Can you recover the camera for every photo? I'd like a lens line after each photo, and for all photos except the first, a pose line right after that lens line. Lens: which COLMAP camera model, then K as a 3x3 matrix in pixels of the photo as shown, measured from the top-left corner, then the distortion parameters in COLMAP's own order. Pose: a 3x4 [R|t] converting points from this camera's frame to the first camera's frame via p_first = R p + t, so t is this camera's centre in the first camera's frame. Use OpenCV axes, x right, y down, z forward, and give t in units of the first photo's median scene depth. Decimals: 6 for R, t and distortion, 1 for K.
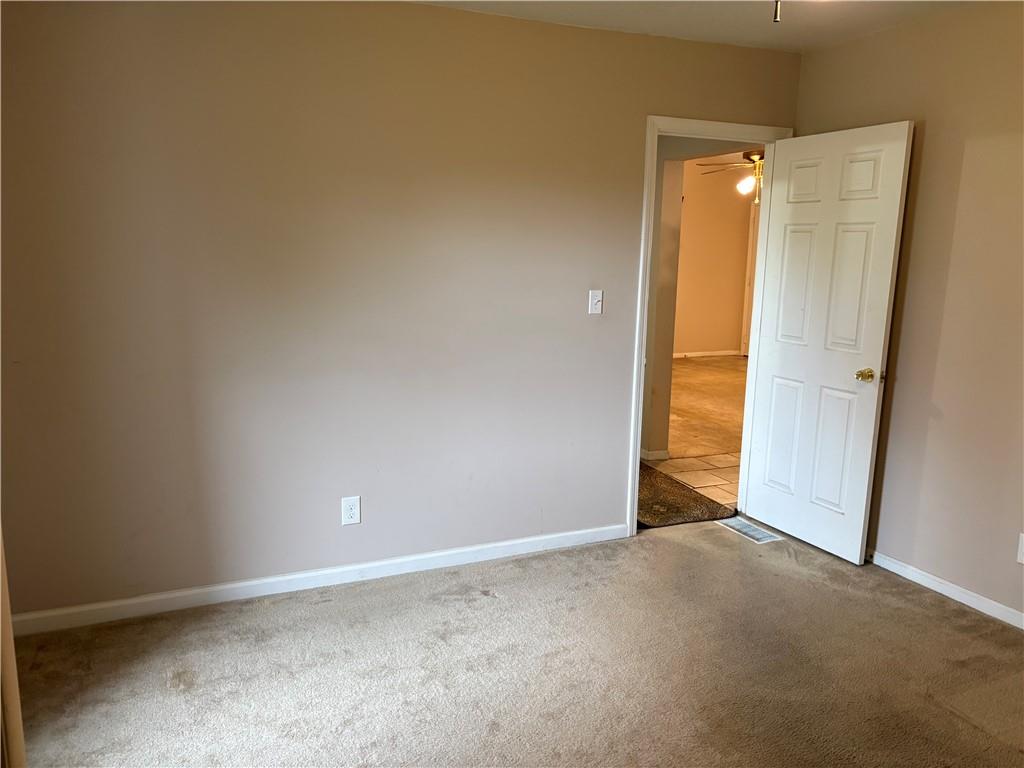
lens RADIAL K [[771.8, 0, 512.0], [0, 771.8, 384.0], [0, 0, 1]] dist [0.014939, -0.002092]
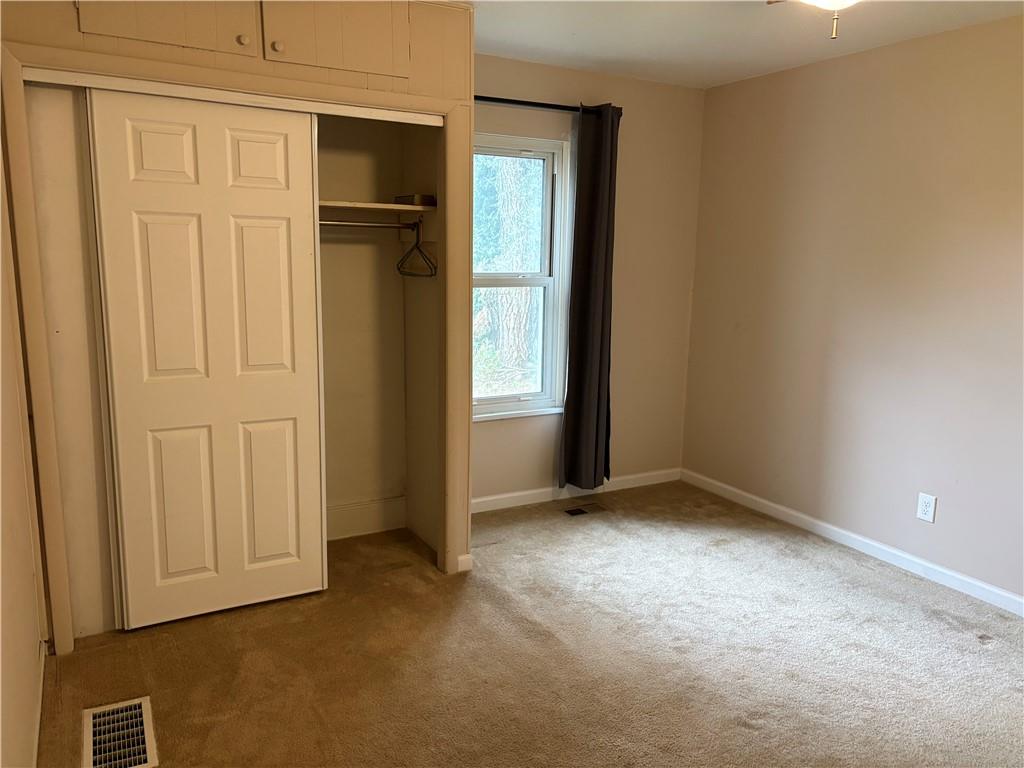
lens RADIAL K [[771.8, 0, 512.0], [0, 771.8, 384.0], [0, 0, 1]] dist [0.014939, -0.002092]
pose [[0.085043, 0.158075, -0.983758, 0.882508], [-0.189327, 0.971910, 0.139805, -0.047474], [0.978224, 0.174362, 0.112582, 0.346757]]
